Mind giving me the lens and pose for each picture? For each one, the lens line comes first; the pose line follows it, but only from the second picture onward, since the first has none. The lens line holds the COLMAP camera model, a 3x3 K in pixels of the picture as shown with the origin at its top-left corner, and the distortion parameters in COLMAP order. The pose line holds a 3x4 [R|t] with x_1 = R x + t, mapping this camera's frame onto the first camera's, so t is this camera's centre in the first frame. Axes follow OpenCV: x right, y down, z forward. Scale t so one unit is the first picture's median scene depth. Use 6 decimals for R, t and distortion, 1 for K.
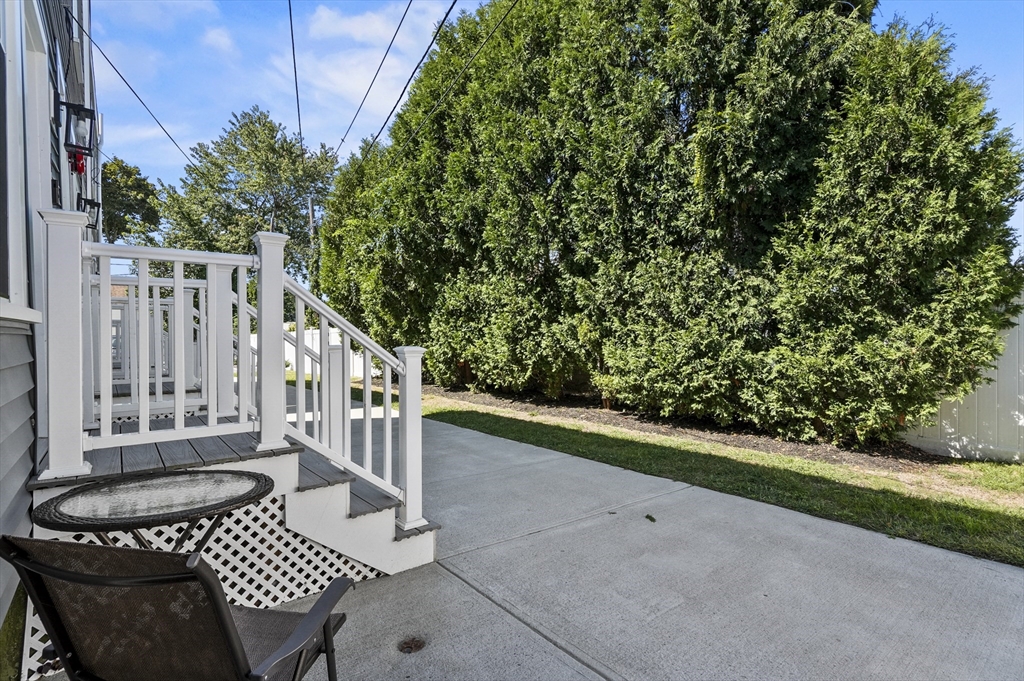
lens RADIAL K [[501.3, 0, 512.0], [0, 501.3, 340.5], [0, 0, 1]] dist [-0.002200, -0.000926]
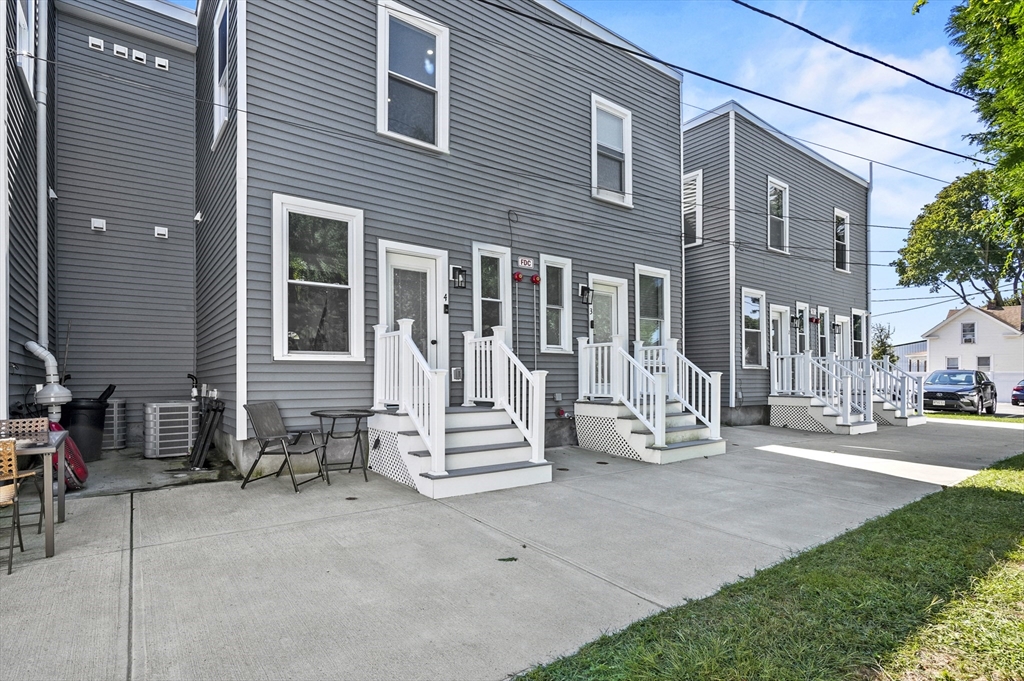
lens RADIAL K [[501.3, 0, 512.0], [0, 501.3, 340.5], [0, 0, 1]] dist [-0.002200, -0.000926]
pose [[-0.027747, -0.064835, -0.997510, 1.447532], [-0.009586, 0.997866, -0.064592, 0.015167], [0.999569, 0.007770, -0.028309, 1.221132]]
